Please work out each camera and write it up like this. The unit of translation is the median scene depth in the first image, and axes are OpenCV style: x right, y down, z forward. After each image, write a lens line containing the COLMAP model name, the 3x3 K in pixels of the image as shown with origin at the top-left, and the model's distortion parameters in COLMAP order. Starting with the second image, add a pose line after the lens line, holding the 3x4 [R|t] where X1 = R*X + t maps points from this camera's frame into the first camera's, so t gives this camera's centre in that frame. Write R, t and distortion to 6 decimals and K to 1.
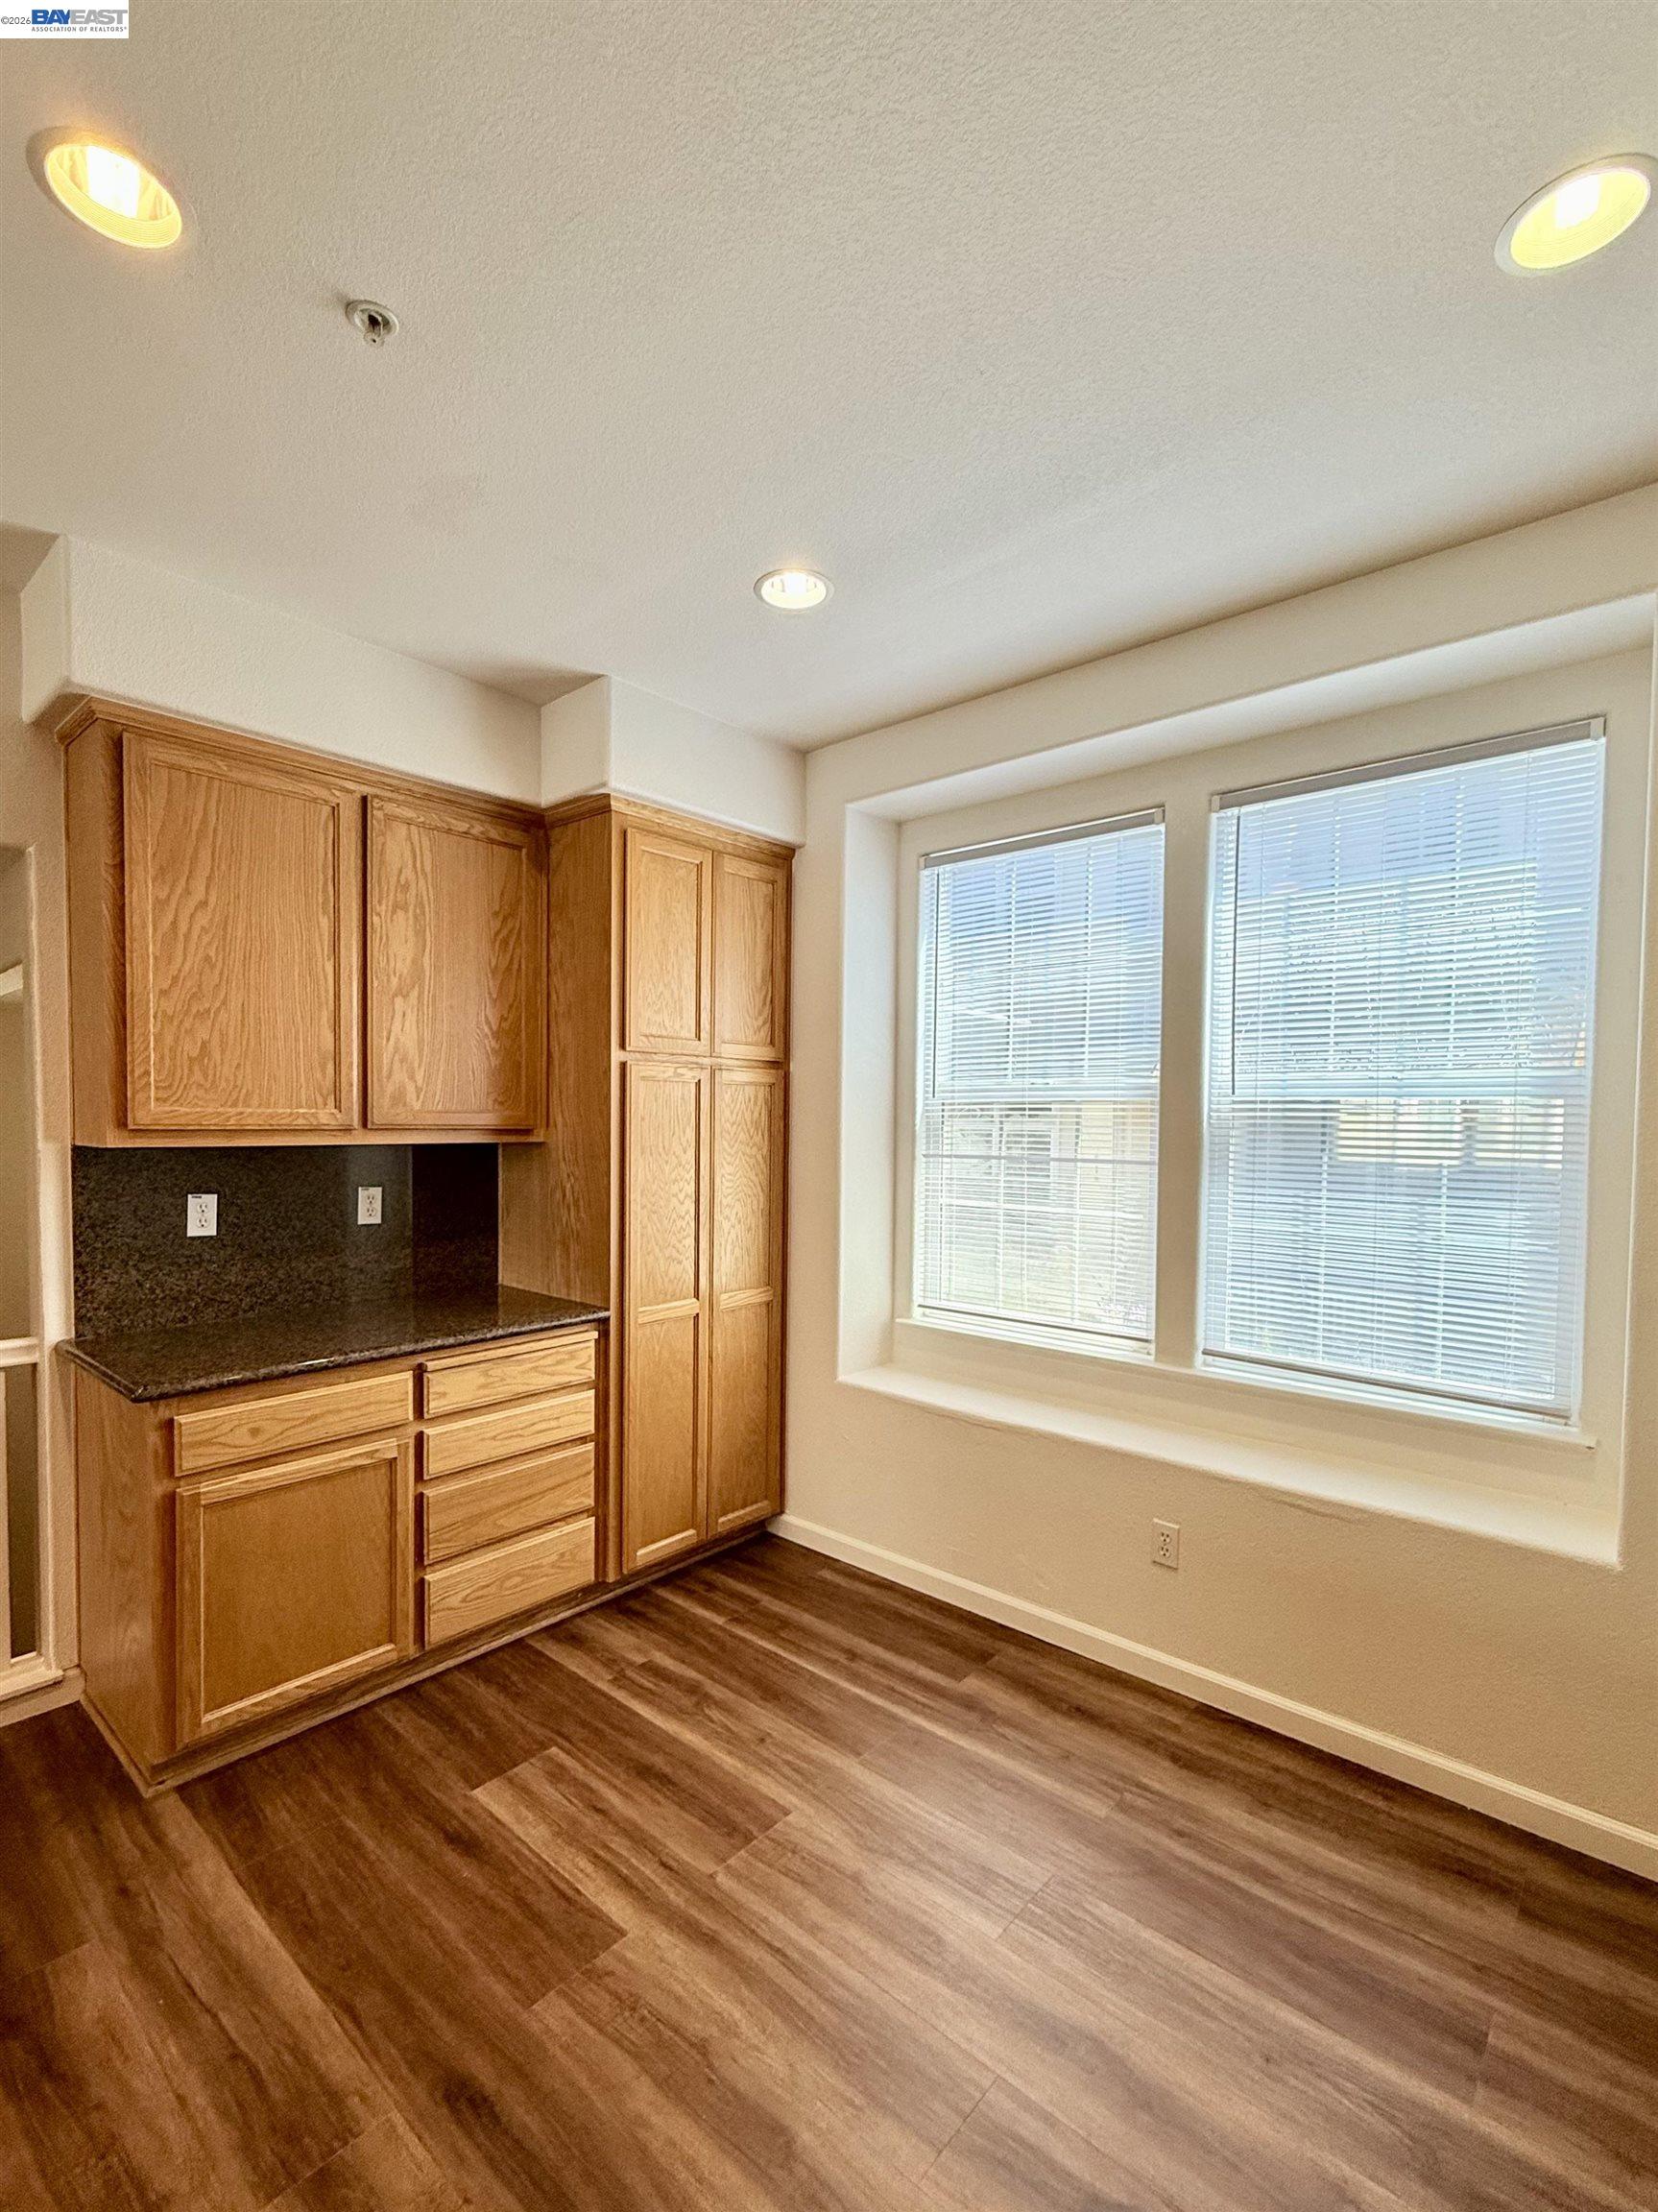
lens RADIAL K [[997.3, 0, 830.1], [0, 997.3, 1154.6], [0, 0, 1]] dist [0.000747, -0.000015]
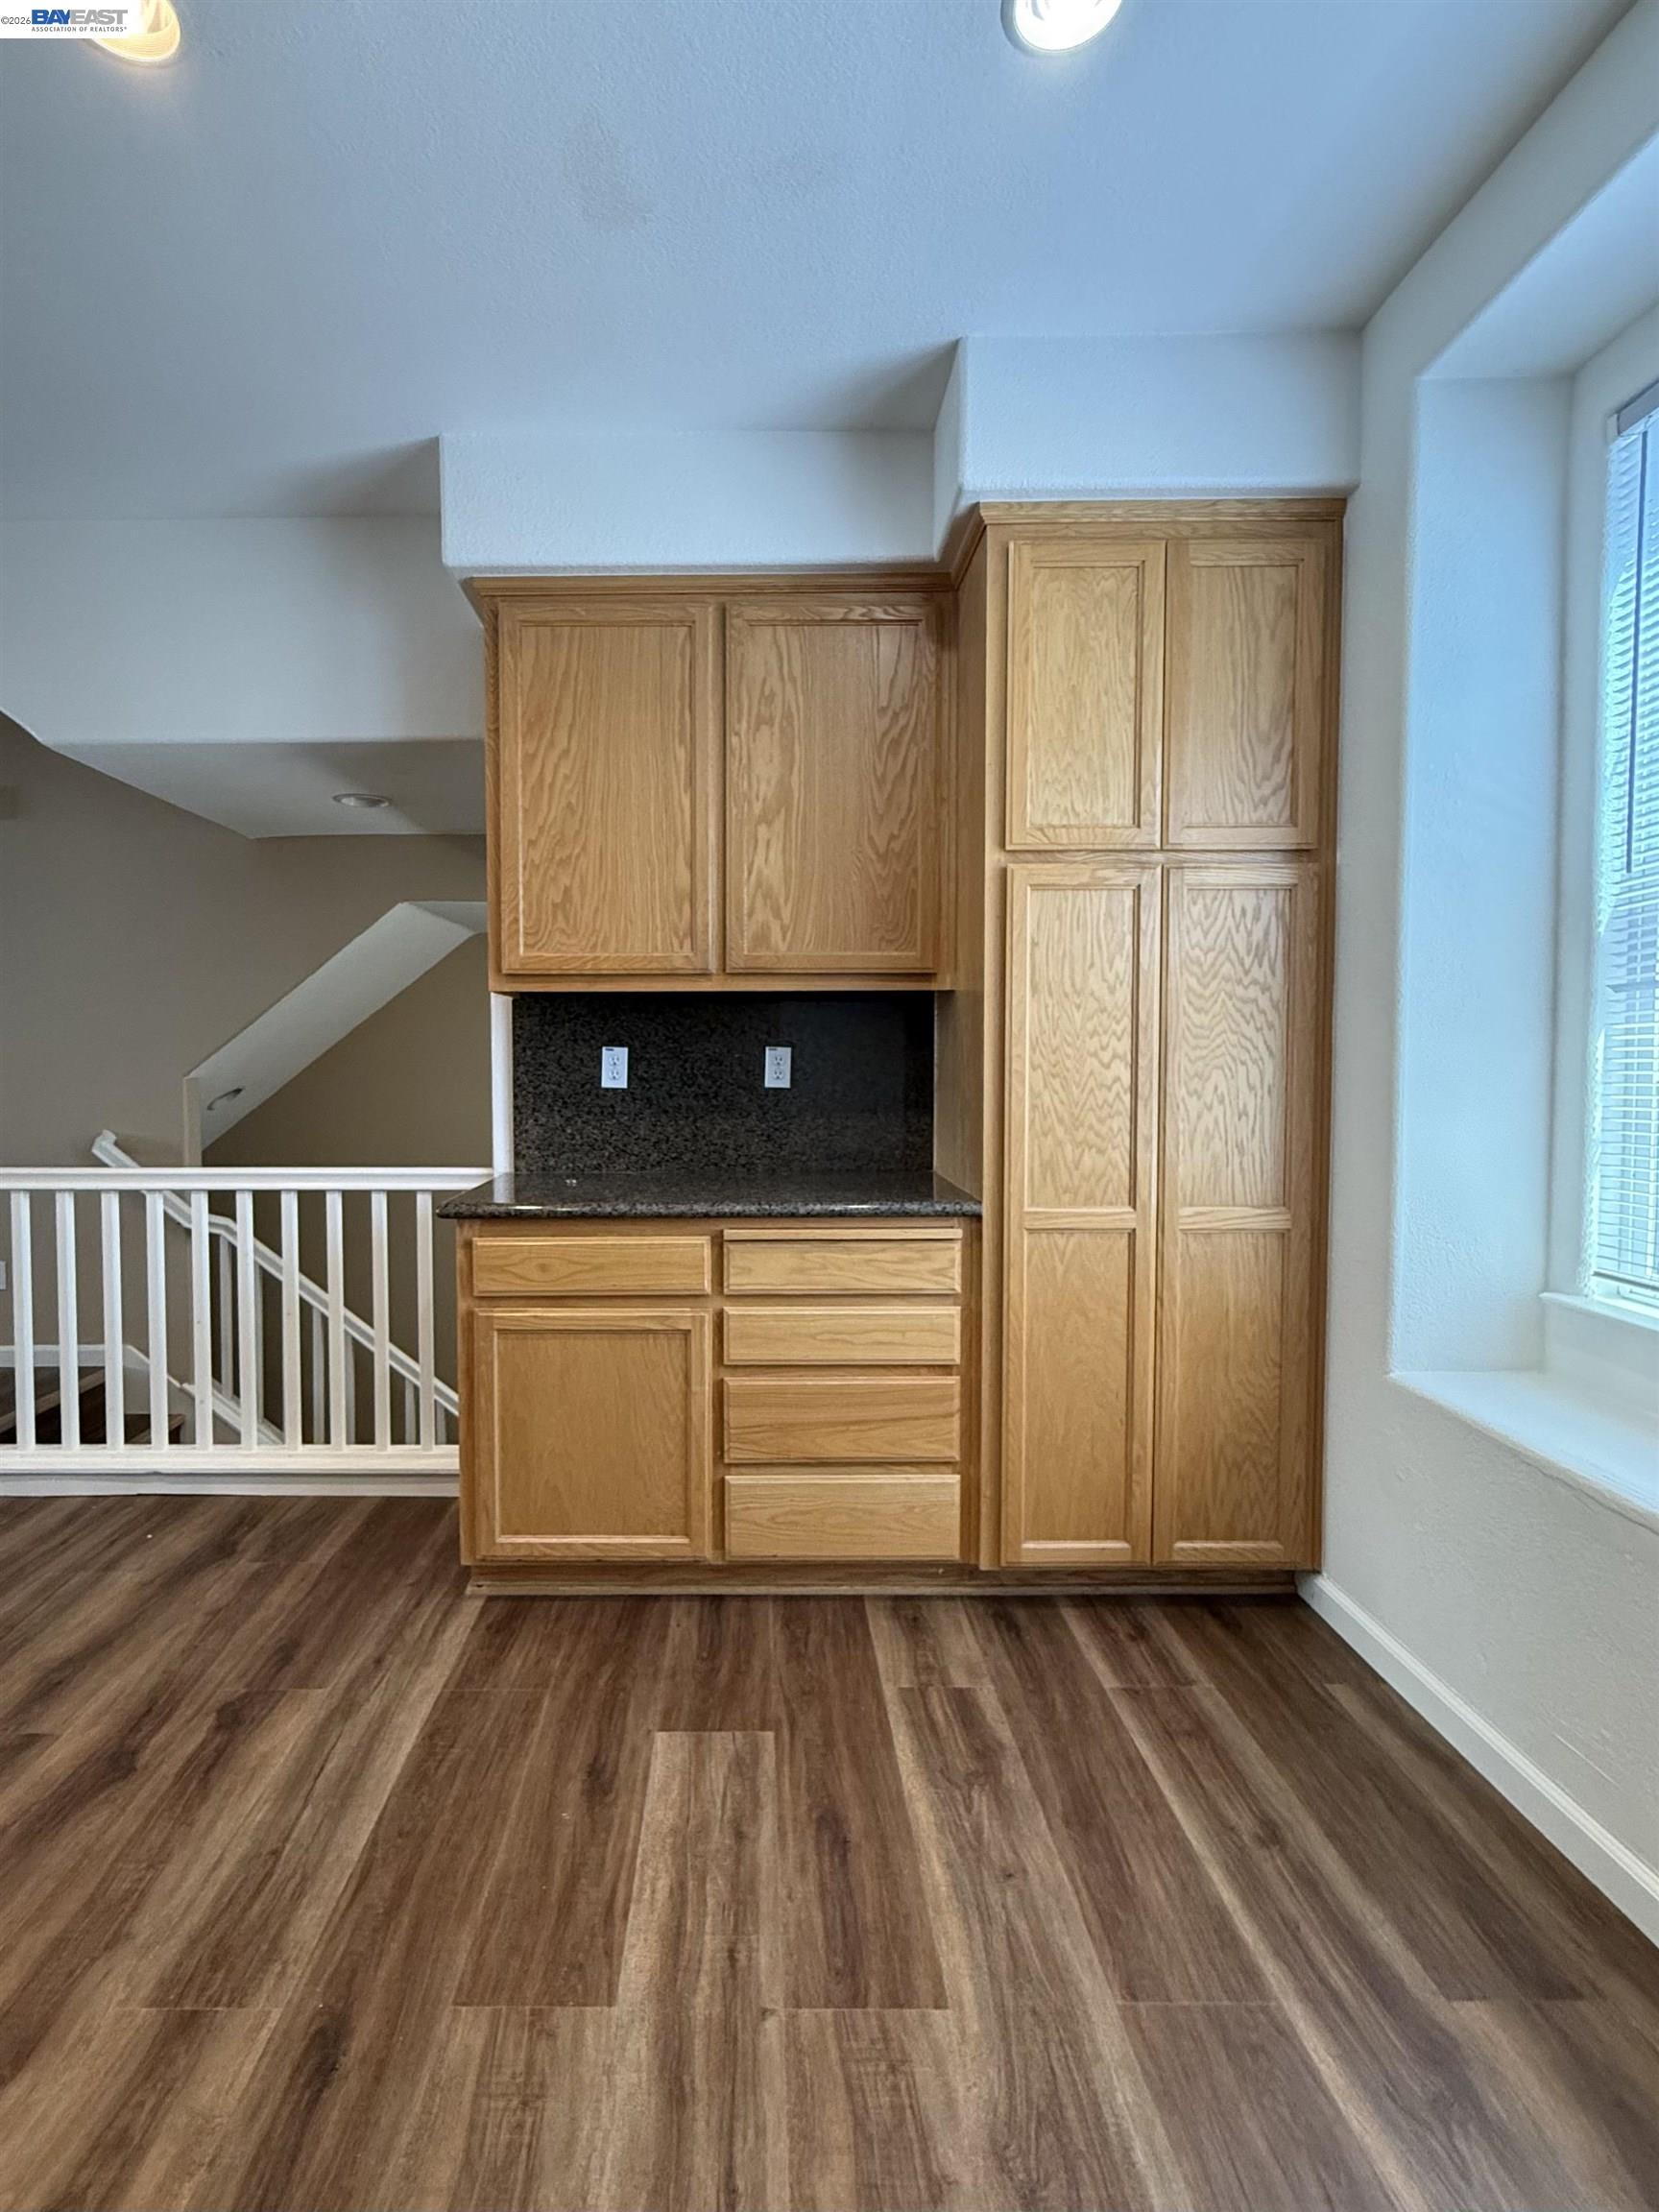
lens RADIAL K [[1066.3, 0, 748.2], [0, 1066.3, 1098.5], [0, 0, 1]] dist [-0.000528, -0.000018]
pose [[0.656872, 0.016086, -0.753830, 0.290170], [-0.016467, 0.999840, 0.006986, 0.082833], [0.753822, 0.007825, 0.657032, 0.382827]]
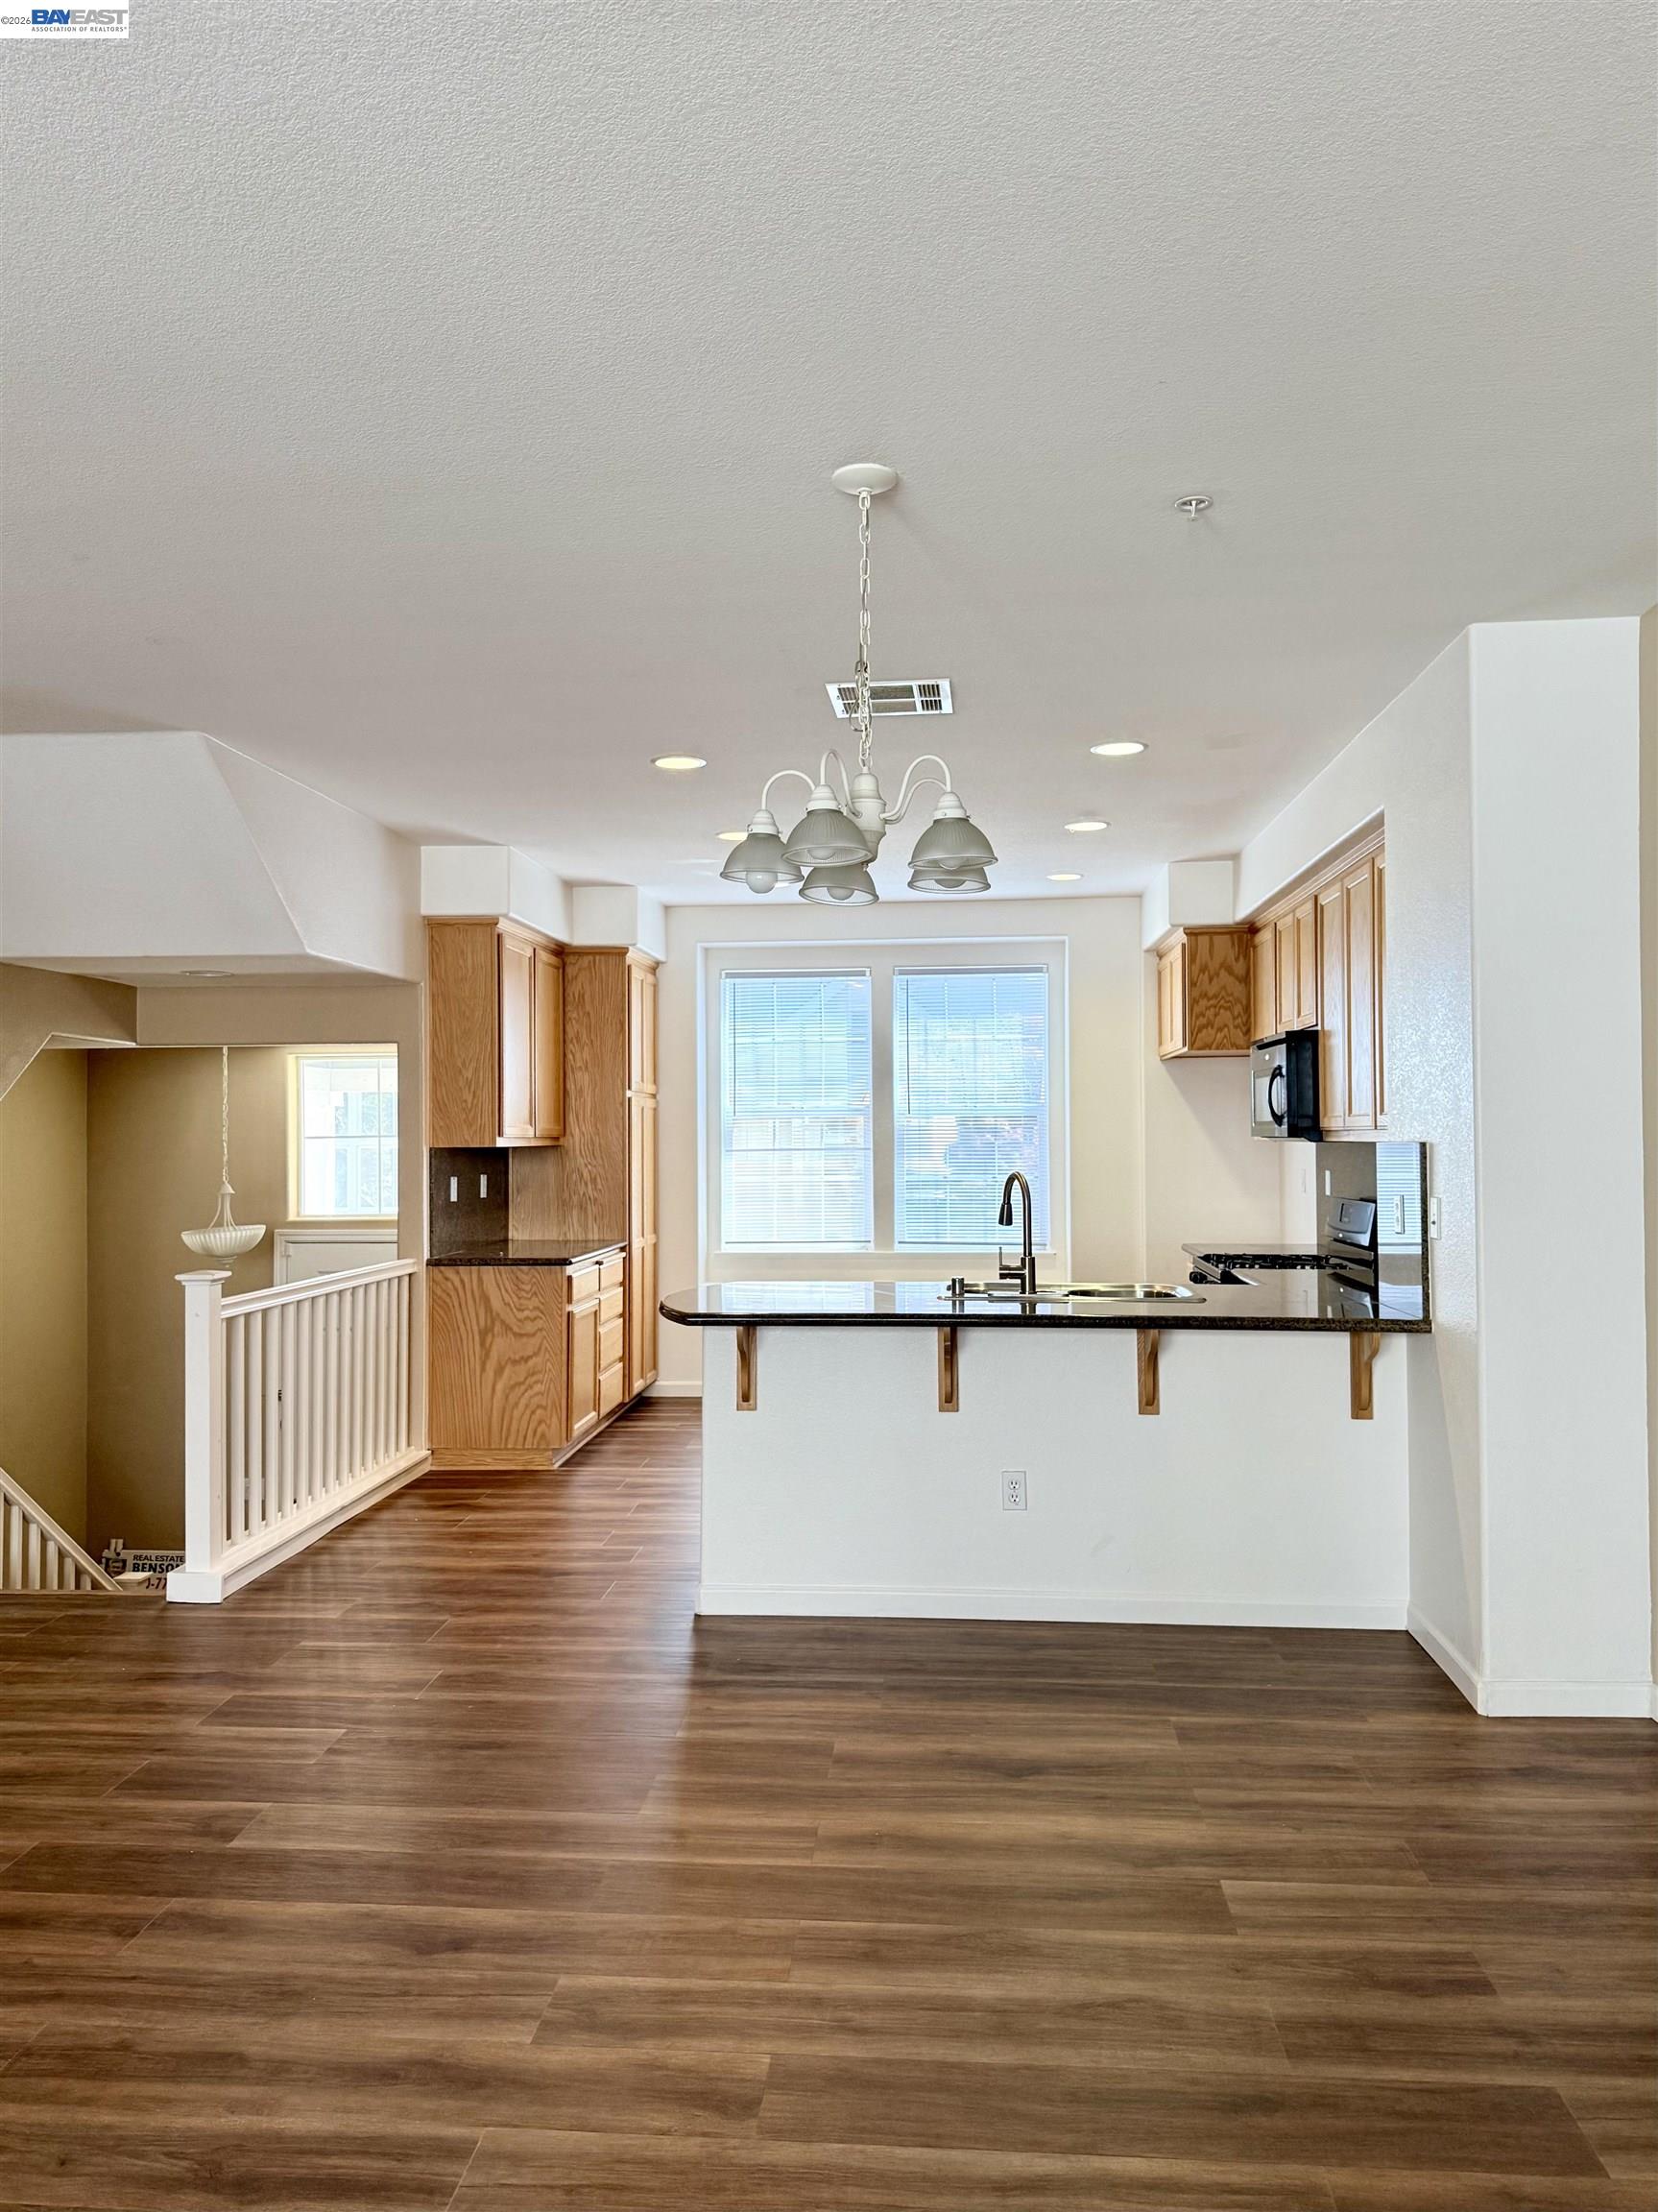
lens RADIAL K [[1613.4, 0, 799.2], [0, 1613.4, 1112.1], [0, 0, 1]] dist [0.110992, -0.105239]
pose [[0.813329, -0.009306, 0.581729, -1.762105], [0.038218, 0.998567, -0.037458, 0.055233], [-0.580547, 0.052698, 0.812520, -1.605086]]
